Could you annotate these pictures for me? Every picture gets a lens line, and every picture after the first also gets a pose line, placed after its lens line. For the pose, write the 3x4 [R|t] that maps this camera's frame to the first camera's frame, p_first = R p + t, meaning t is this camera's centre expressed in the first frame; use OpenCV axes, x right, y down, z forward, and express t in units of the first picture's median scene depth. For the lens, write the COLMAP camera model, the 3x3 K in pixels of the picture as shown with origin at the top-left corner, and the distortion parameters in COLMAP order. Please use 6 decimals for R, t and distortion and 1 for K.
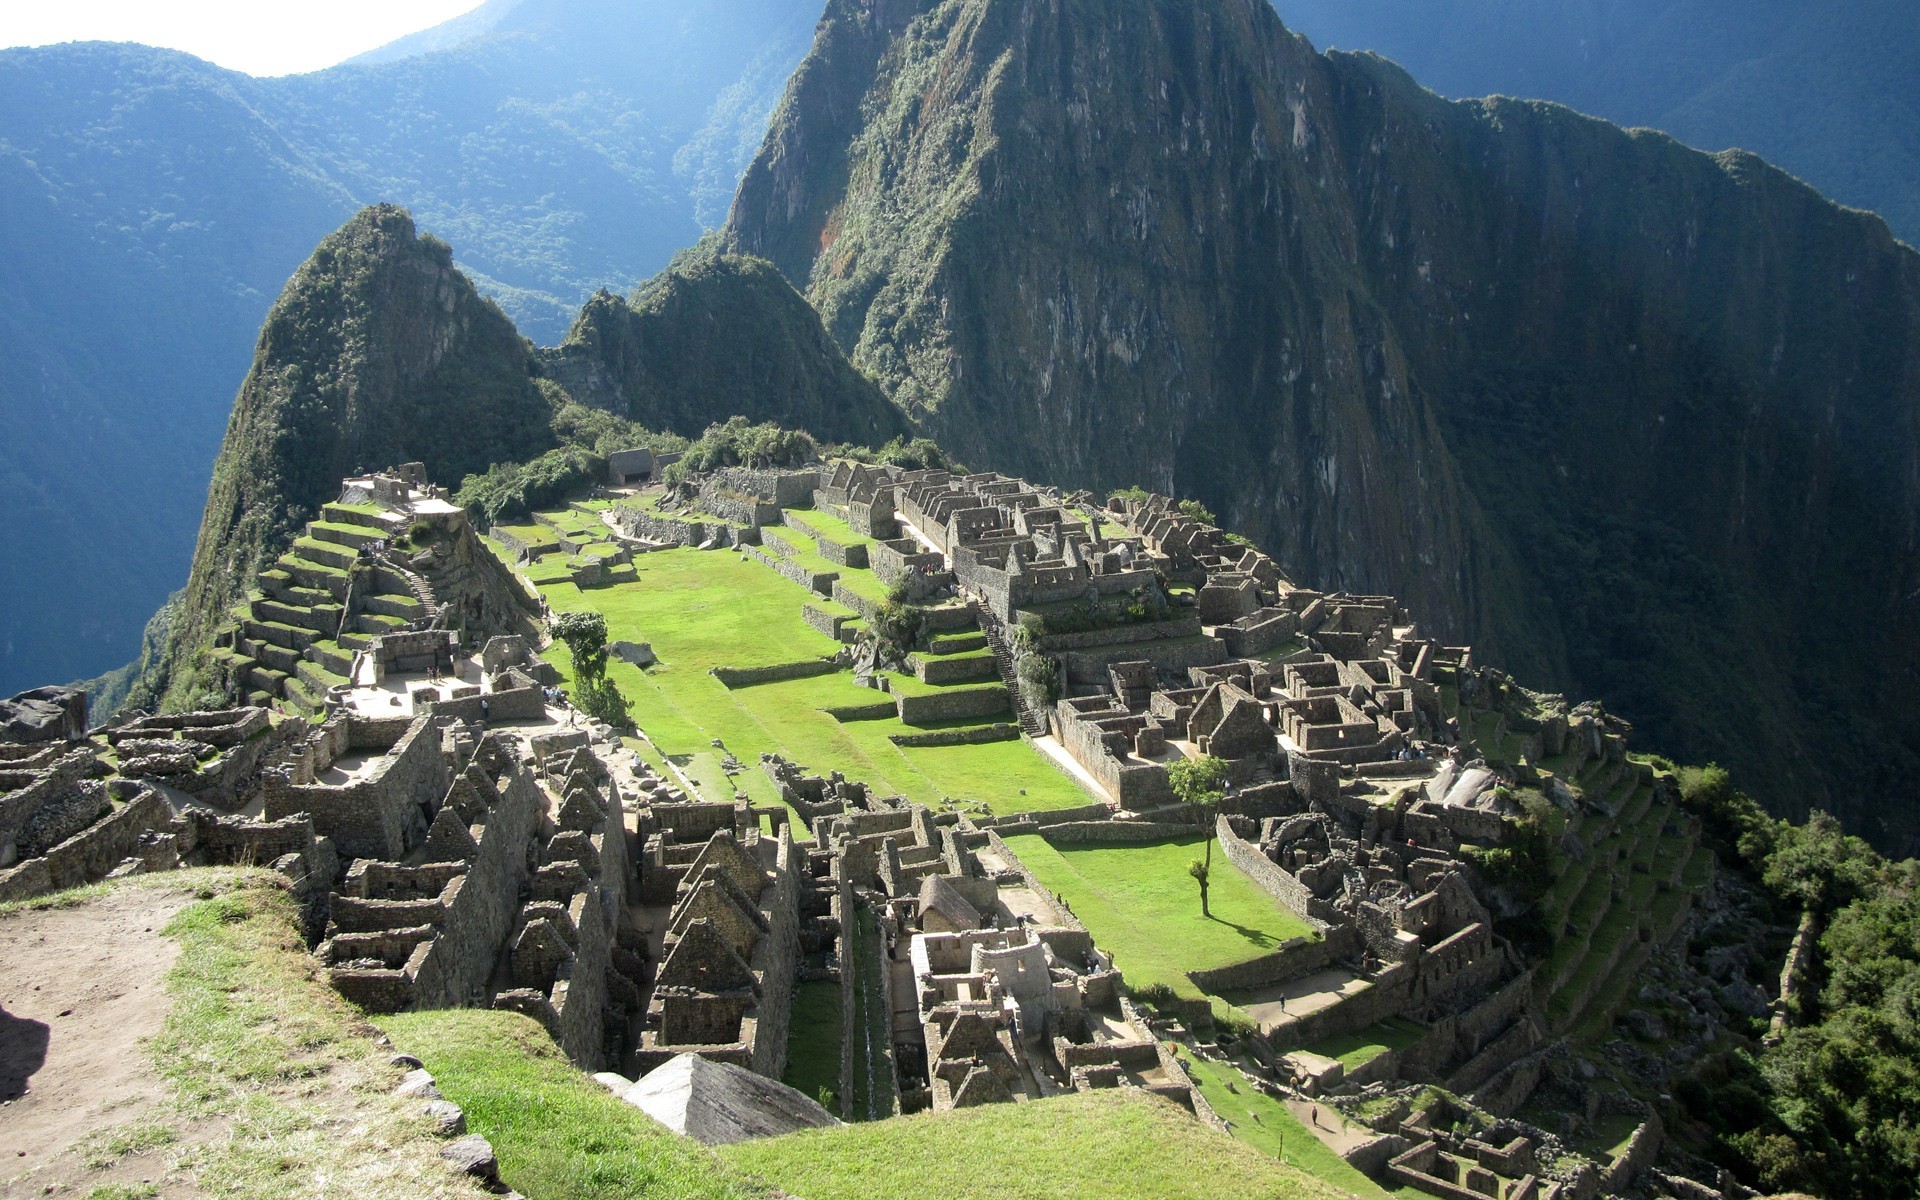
lens RADIAL K [[2039.7, 0, 1005.7], [0, 2039.7, 478.6], [0, 0, 1]] dist [-0.206262, 0.209453]
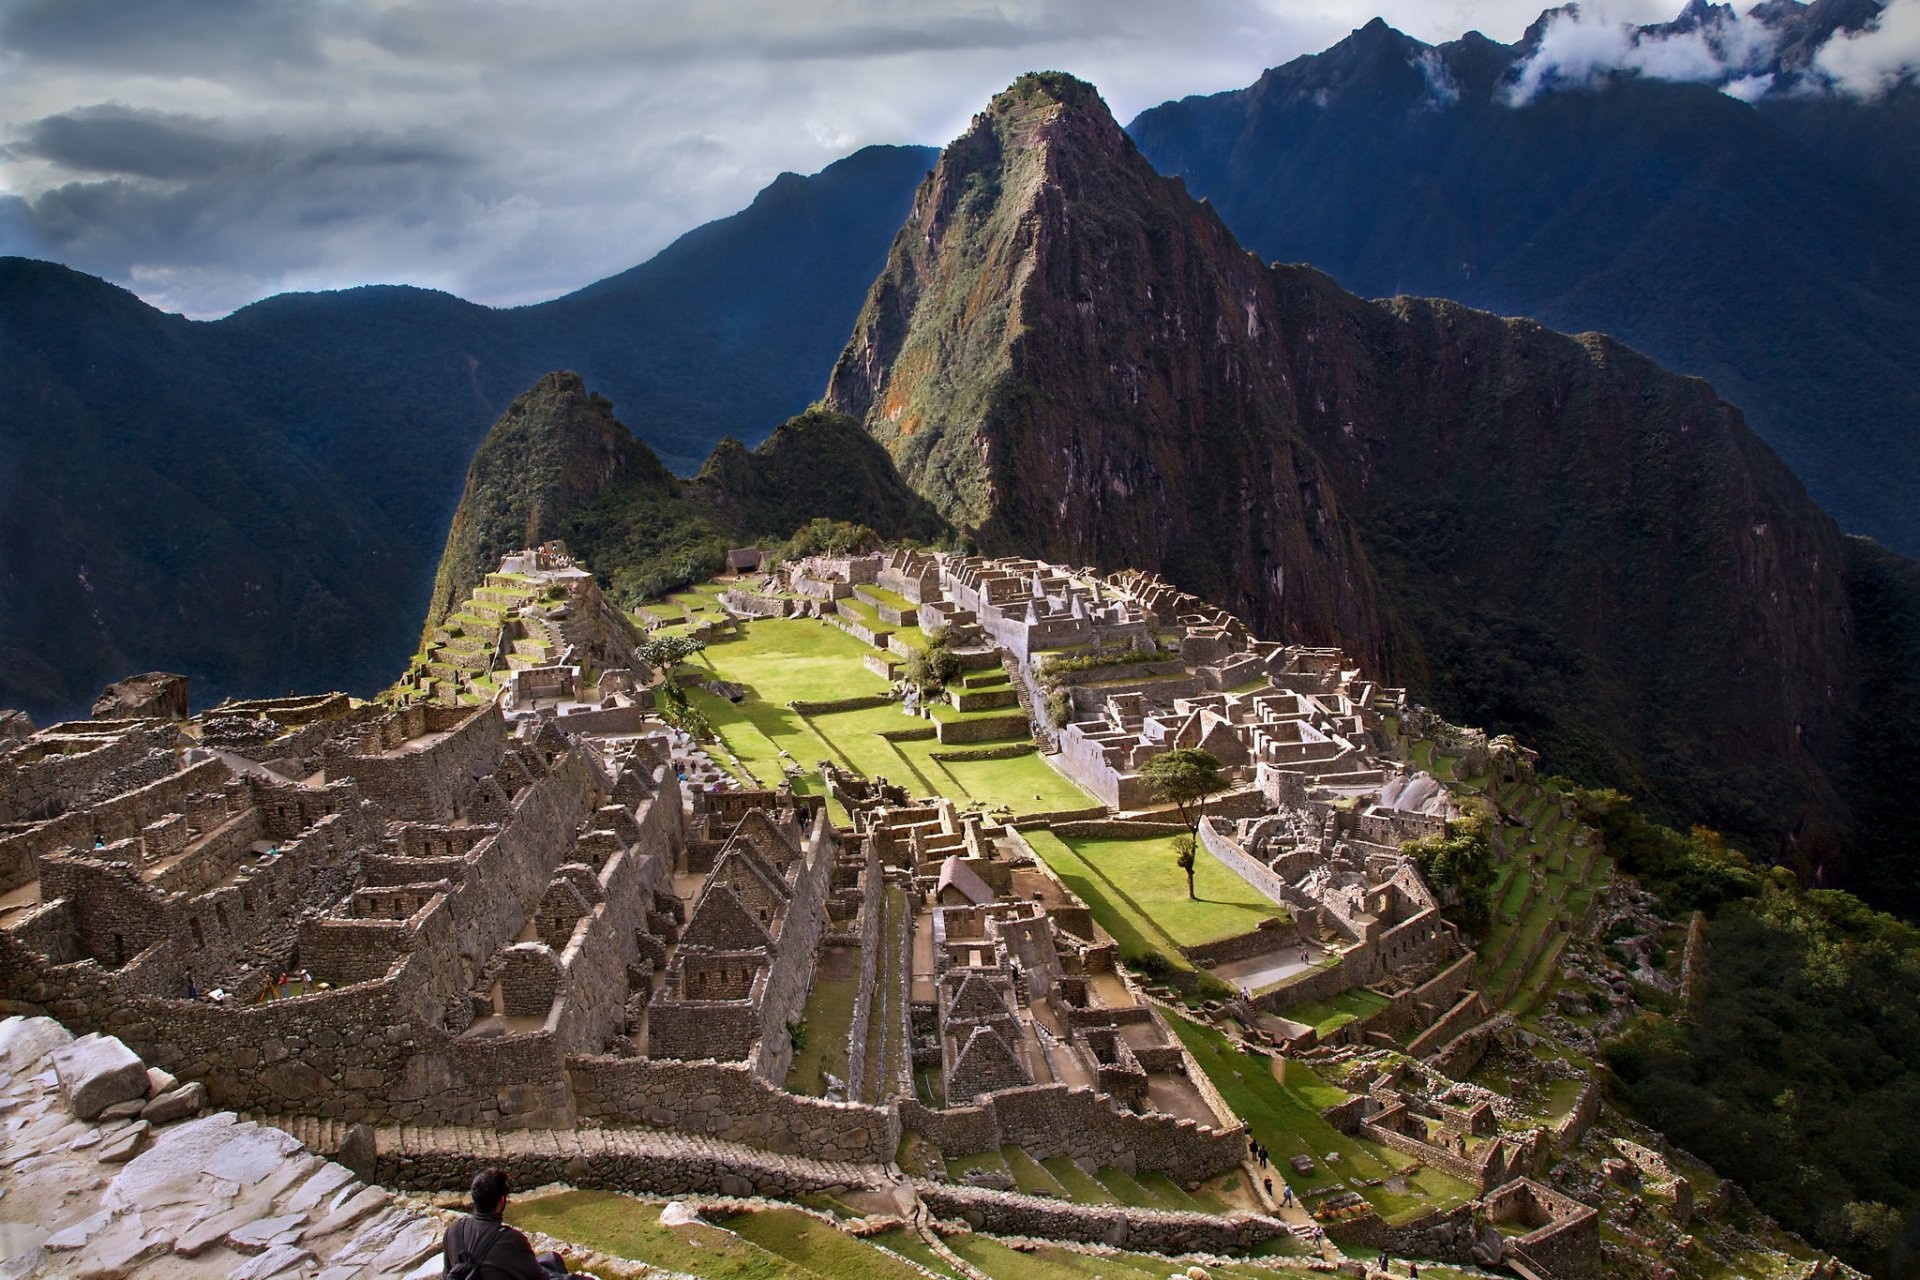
lens RADIAL K [[1465.8, 0, 892.1], [0, 1465.8, 580.3], [0, 0, 1]] dist [-0.131174, 0.077604]
pose [[0.995144, -0.005879, -0.098255, 0.002667], [0.004607, 0.999903, -0.013163, 0.011224], [0.098322, 0.012647, 0.995074, 0.038487]]
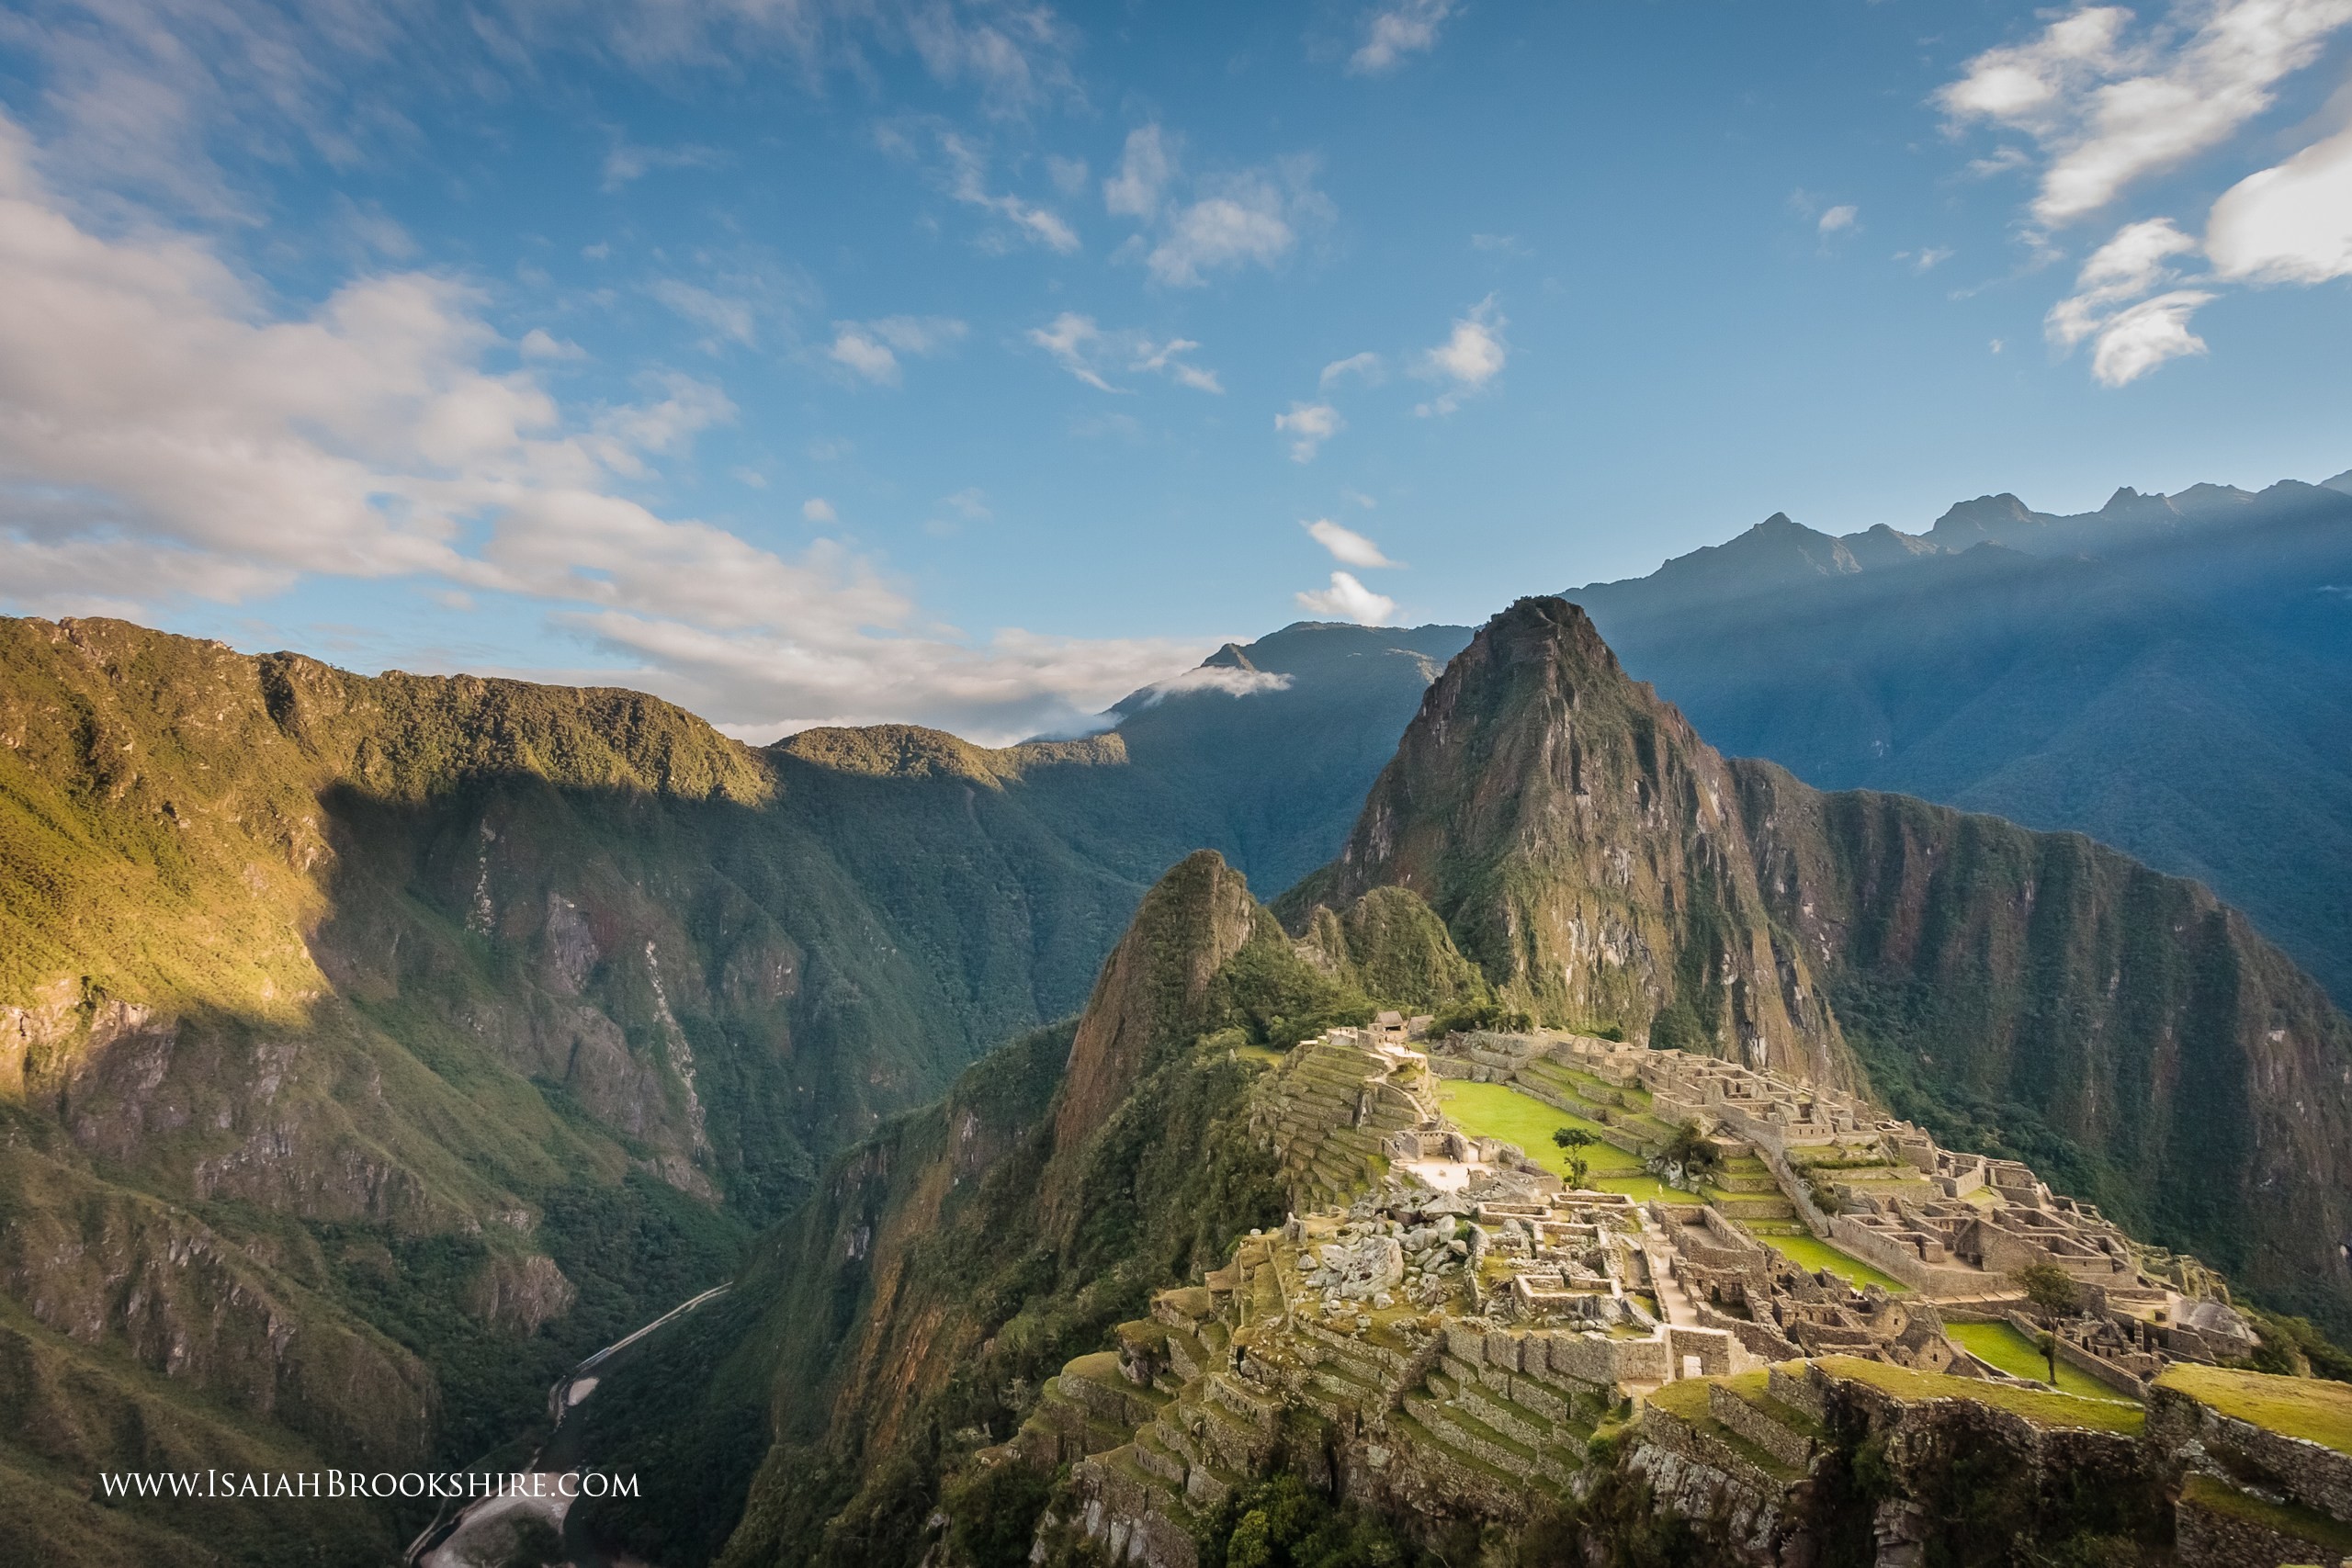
lens RADIAL K [[1281.9, 0, 1045.7], [0, 1281.9, 765.5], [0, 0, 1]] dist [0.005913, -0.003790]
pose [[0.961074, 0.021352, -0.275466, -0.099425], [-0.072267, 0.981727, -0.176039, -0.004065], [0.266673, 0.189094, 0.945055, -0.054780]]
